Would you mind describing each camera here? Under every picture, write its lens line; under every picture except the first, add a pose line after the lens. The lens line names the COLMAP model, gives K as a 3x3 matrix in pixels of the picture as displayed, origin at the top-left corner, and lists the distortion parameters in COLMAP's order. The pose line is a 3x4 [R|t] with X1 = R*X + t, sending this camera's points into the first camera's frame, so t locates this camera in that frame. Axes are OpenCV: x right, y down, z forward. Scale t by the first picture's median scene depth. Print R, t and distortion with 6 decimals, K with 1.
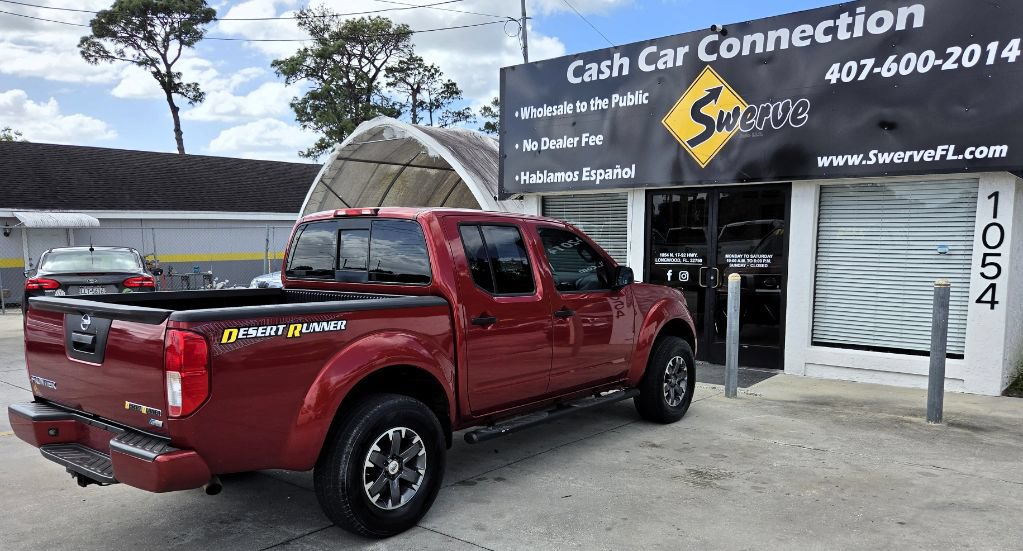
lens RADIAL K [[745.2, 0, 506.0], [0, 745.2, 342.3], [0, 0, 1]] dist [0.056092, -0.042401]
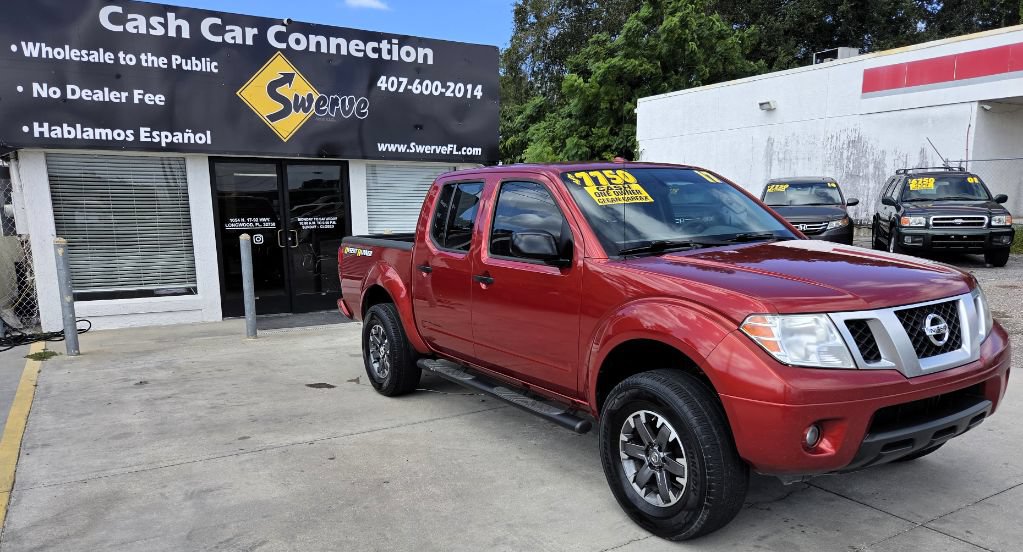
lens RADIAL K [[745.2, 0, 526.3], [0, 745.2, 331.7], [0, 0, 1]] dist [0.056092, -0.042401]
pose [[0.315355, -0.158836, 0.935586, -0.724394], [0.144921, 0.982390, 0.117934, -0.030403], [-0.937843, 0.098395, 0.332821, 0.300609]]
